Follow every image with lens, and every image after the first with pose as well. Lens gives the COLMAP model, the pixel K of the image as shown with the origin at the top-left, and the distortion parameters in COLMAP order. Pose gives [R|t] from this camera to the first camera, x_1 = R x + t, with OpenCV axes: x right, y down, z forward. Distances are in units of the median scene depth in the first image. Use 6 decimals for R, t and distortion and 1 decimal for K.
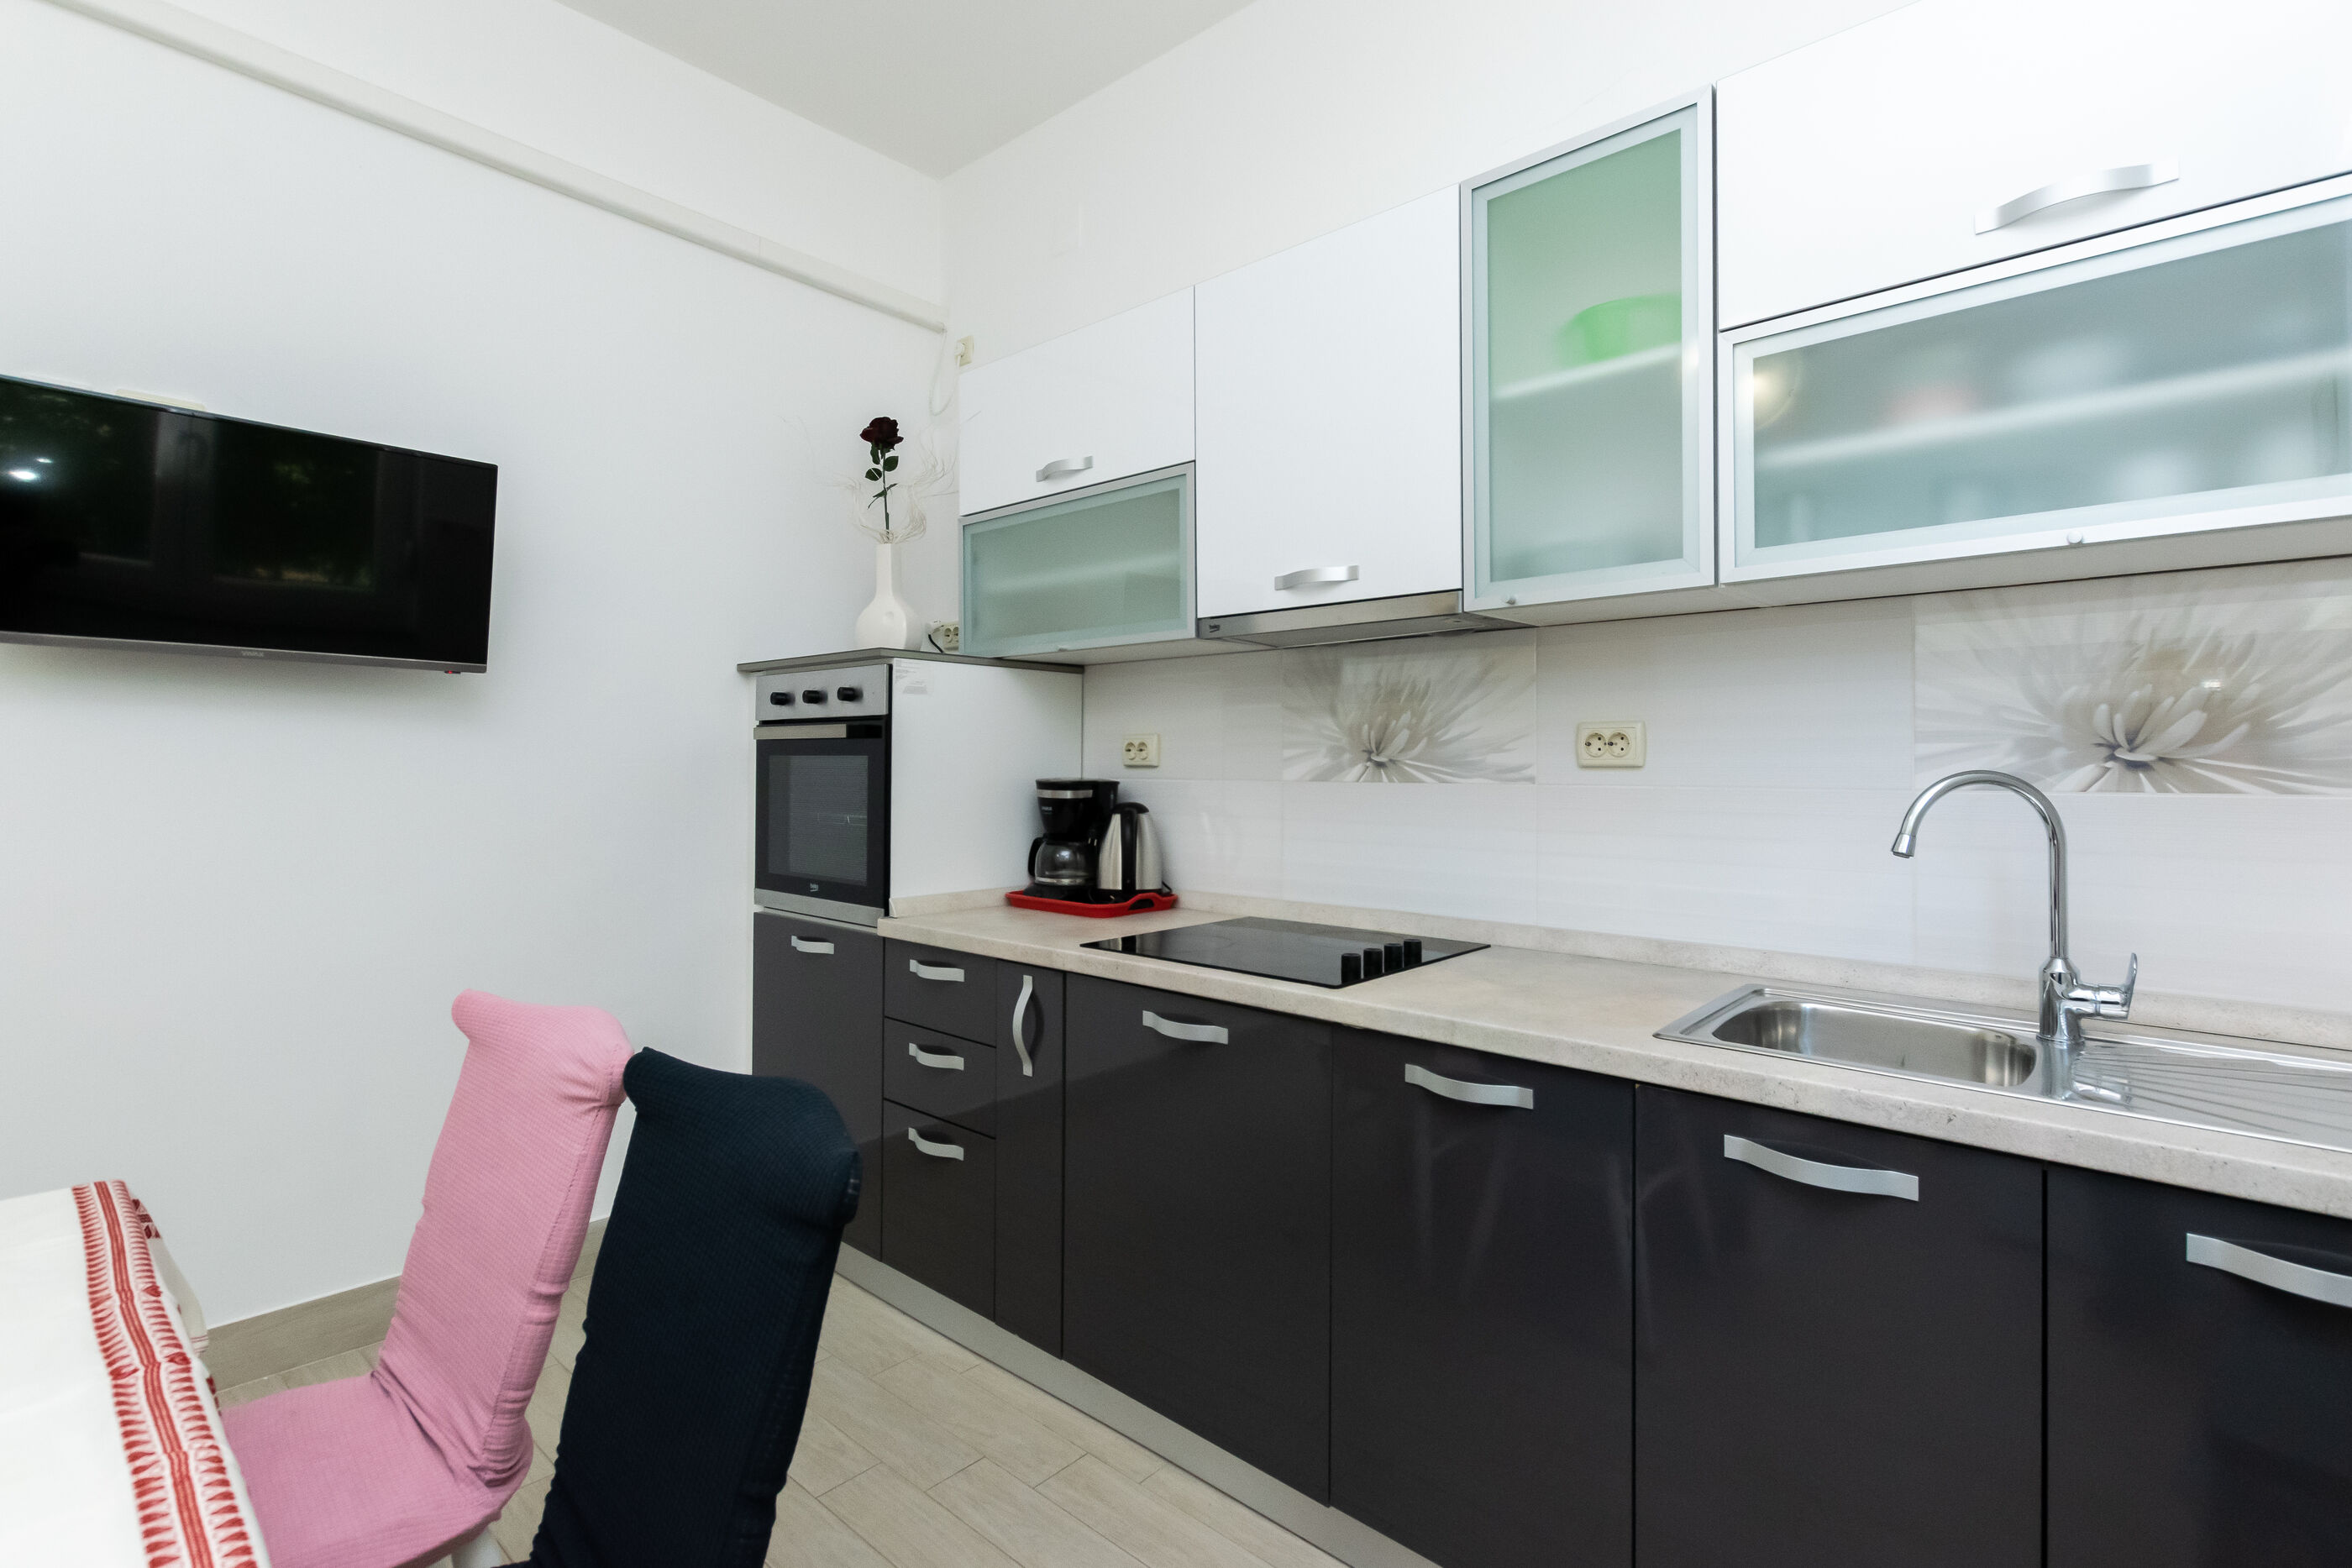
lens RADIAL K [[1092.6, 0, 1178.3], [0, 1092.6, 751.9], [0, 0, 1]] dist [-0.000025, -0.000075]
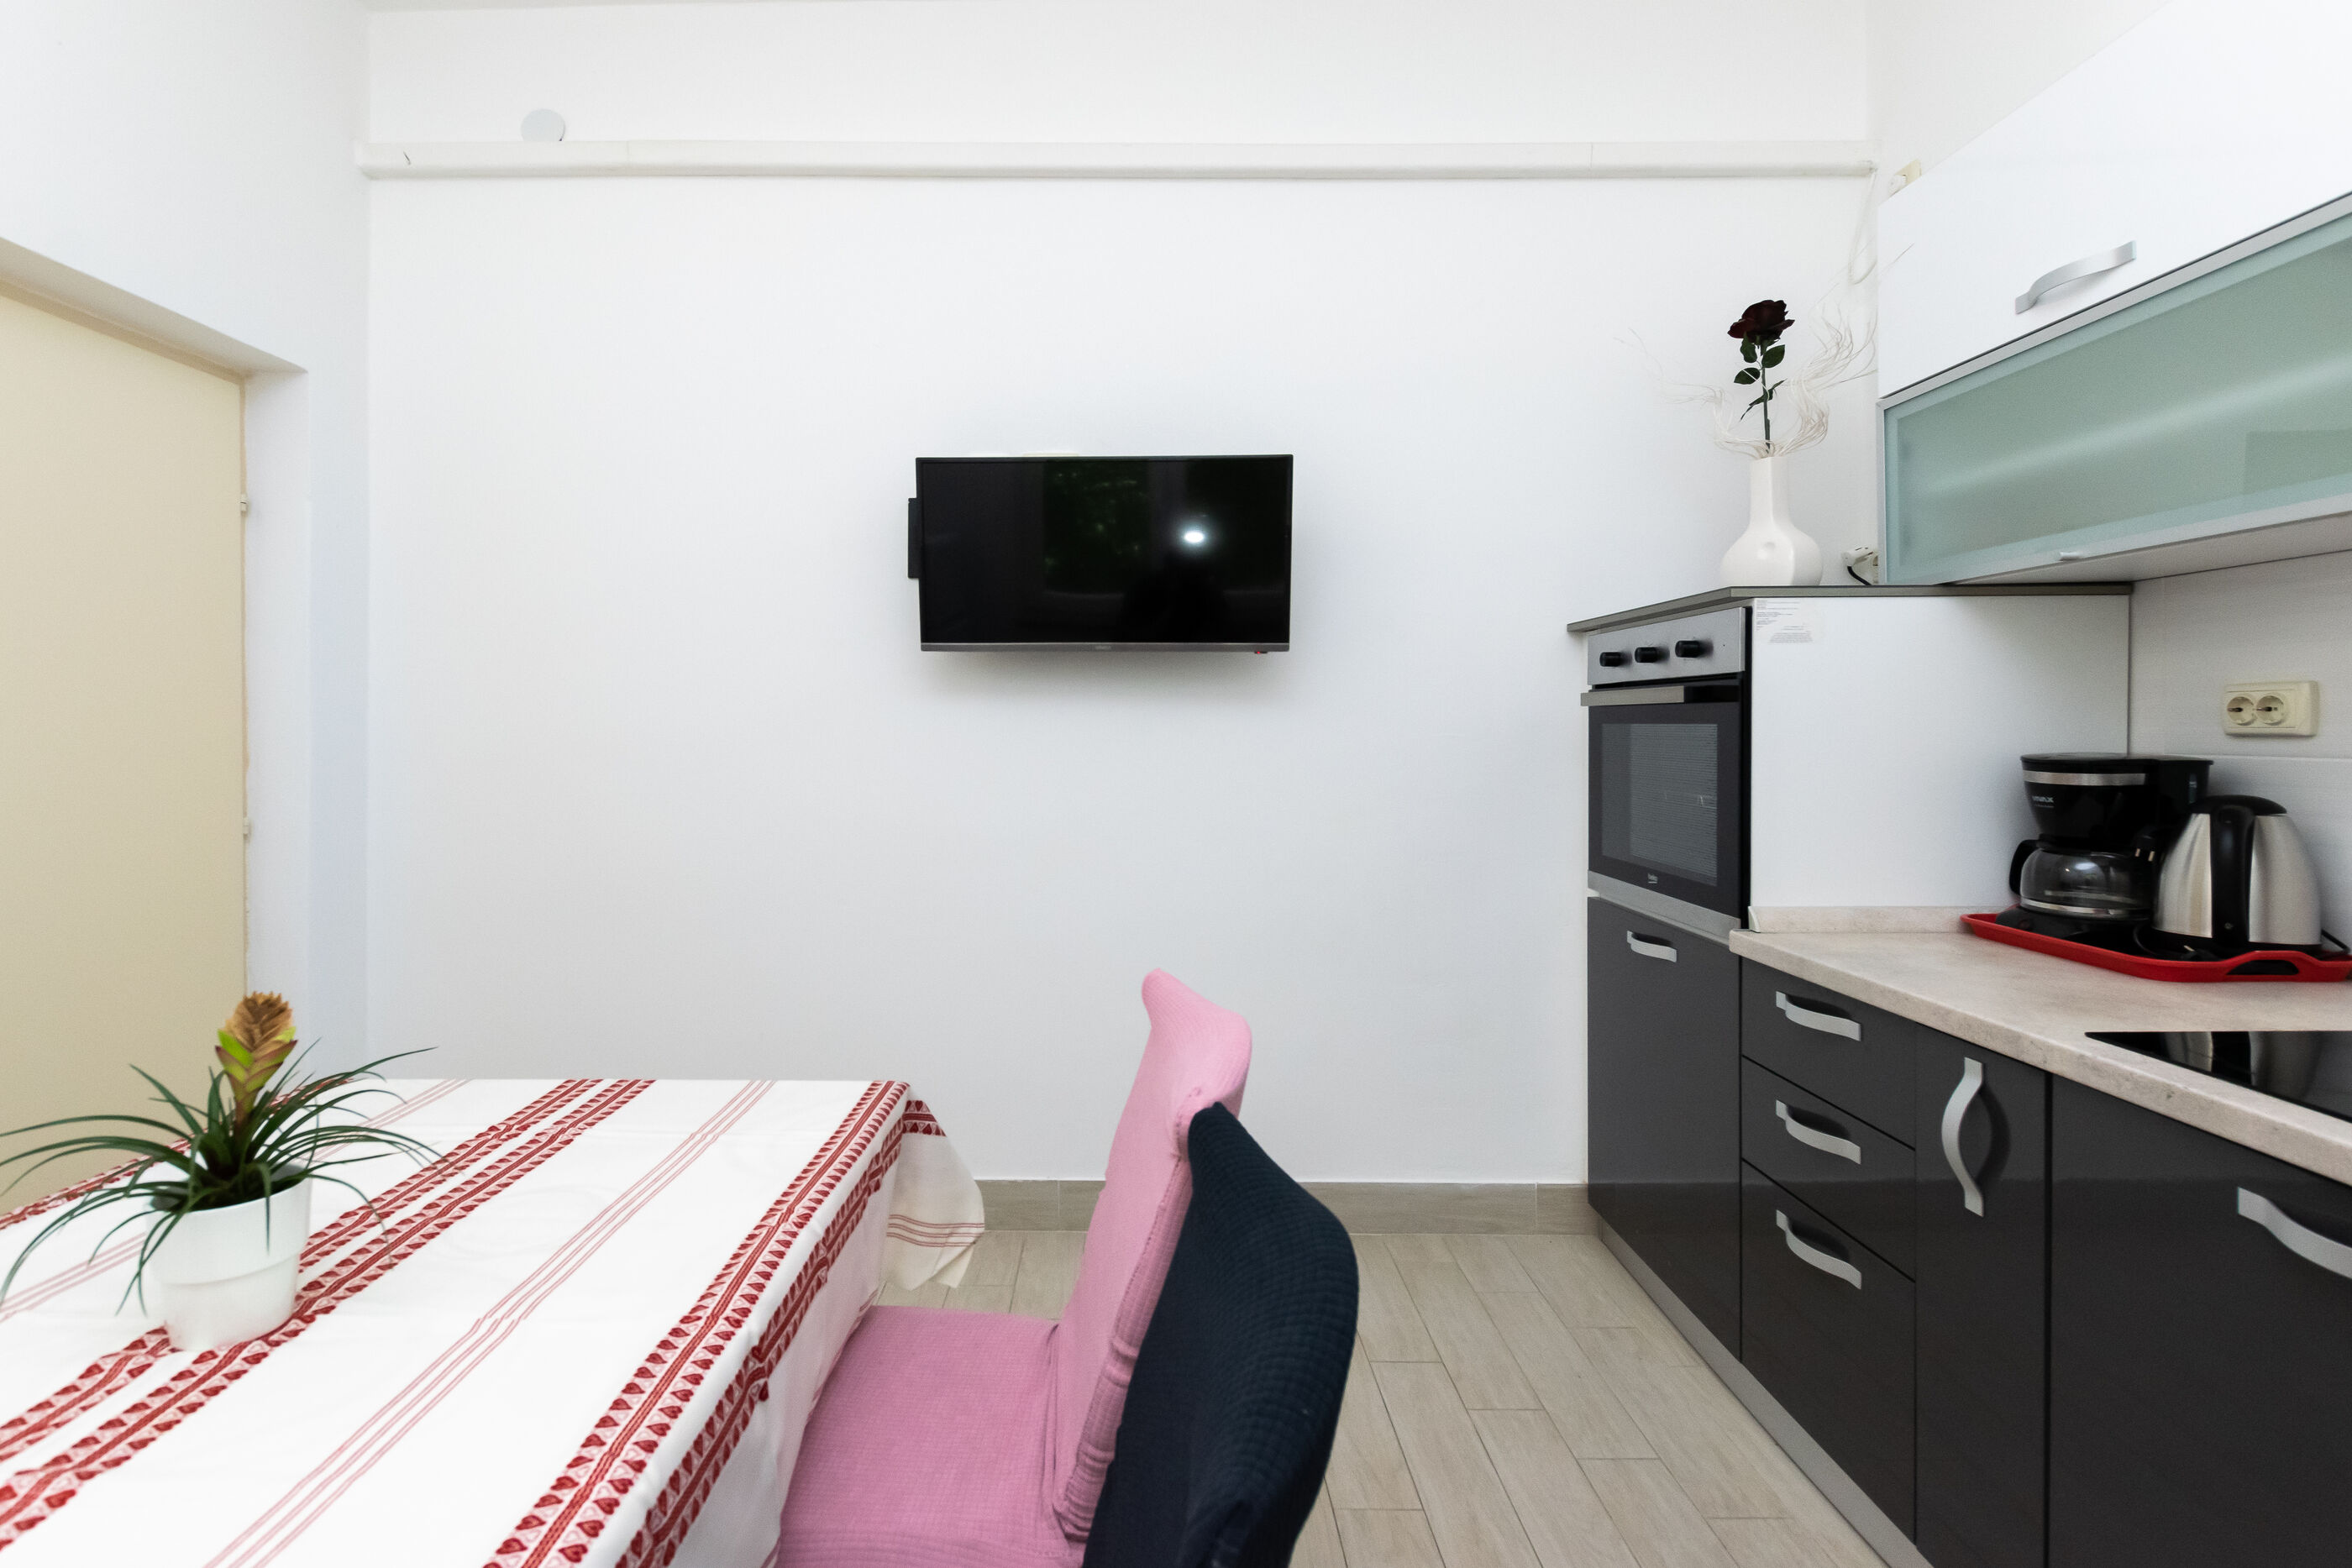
lens RADIAL K [[921.2, 0, 1174.0], [0, 921.2, 727.5], [0, 0, 1]] dist [0.002611, 0.000098]
pose [[0.599031, 0.001875, -0.800723, 0.015886], [0.012525, 0.999853, 0.011711, -0.006128], [0.800628, -0.017045, 0.598920, 0.245108]]
